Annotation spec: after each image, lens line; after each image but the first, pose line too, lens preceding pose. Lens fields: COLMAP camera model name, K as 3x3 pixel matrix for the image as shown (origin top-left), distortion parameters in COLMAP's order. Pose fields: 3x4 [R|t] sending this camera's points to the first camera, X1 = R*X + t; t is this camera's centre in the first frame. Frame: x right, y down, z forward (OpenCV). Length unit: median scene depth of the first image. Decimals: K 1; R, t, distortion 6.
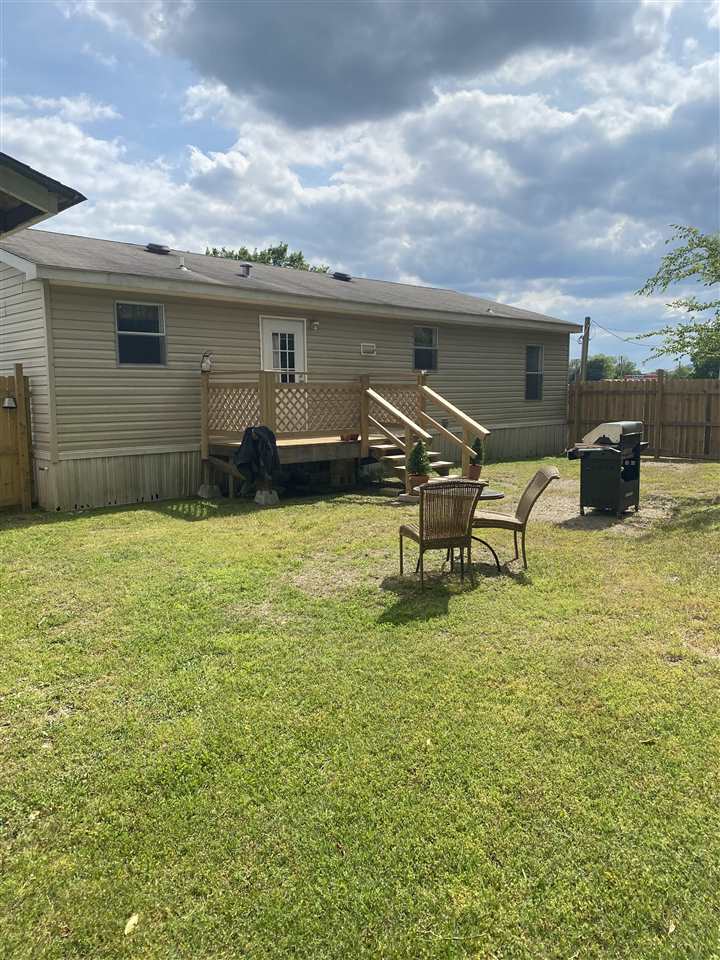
lens RADIAL K [[733.0, 0, 358.5], [0, 733.0, 478.3], [0, 0, 1]] dist [0.052305, -0.061114]
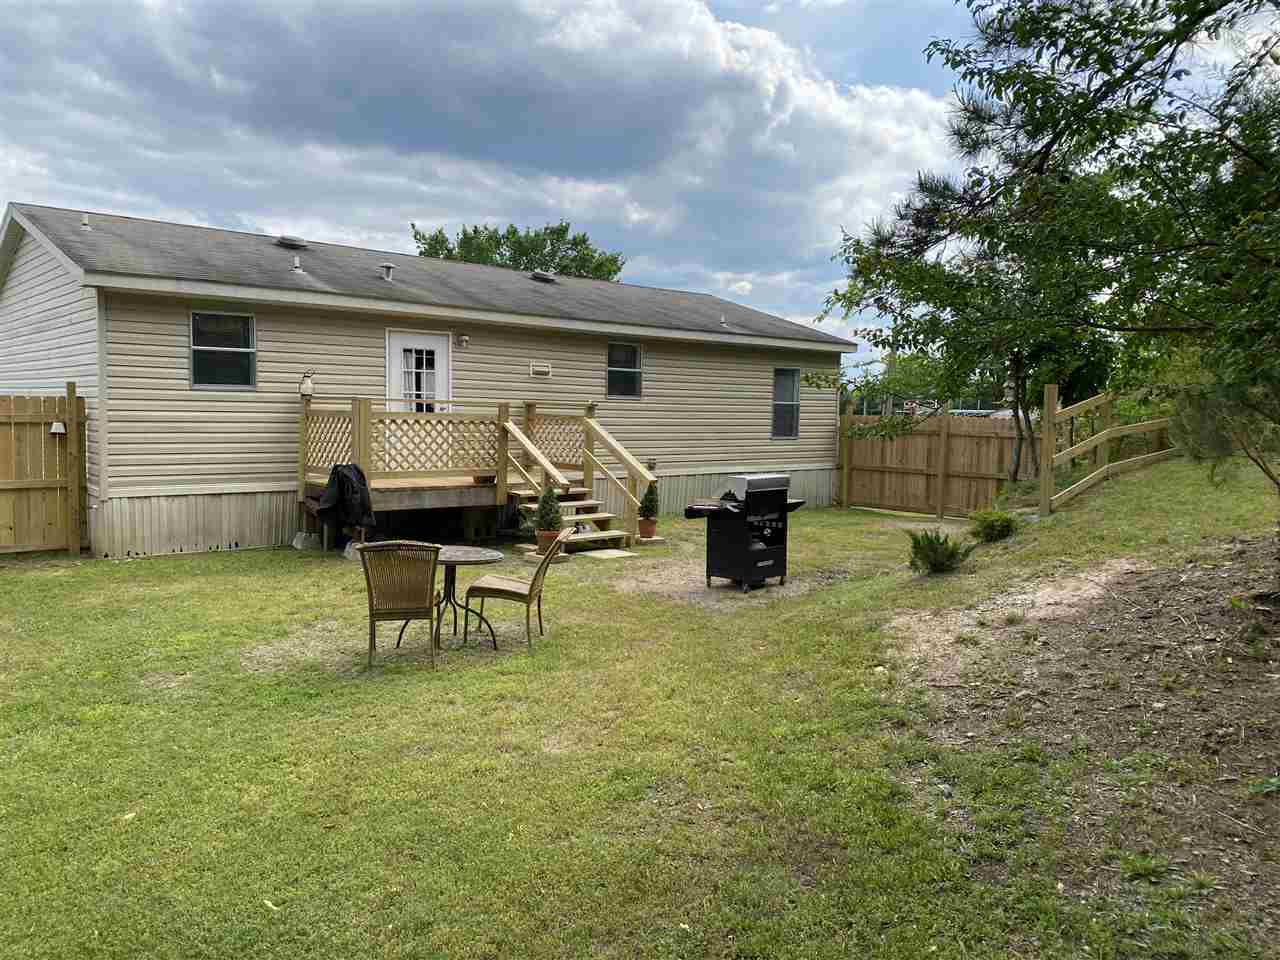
lens RADIAL K [[981.3, 0, 640.0], [0, 981.3, 480.0], [0, 0, 1]] dist [-0.003536, -0.002497]
pose [[0.998003, 0.032860, -0.053951, 0.233867], [-0.035344, 0.998327, -0.045752, -0.013275], [0.052358, 0.047568, 0.997495, -0.074176]]
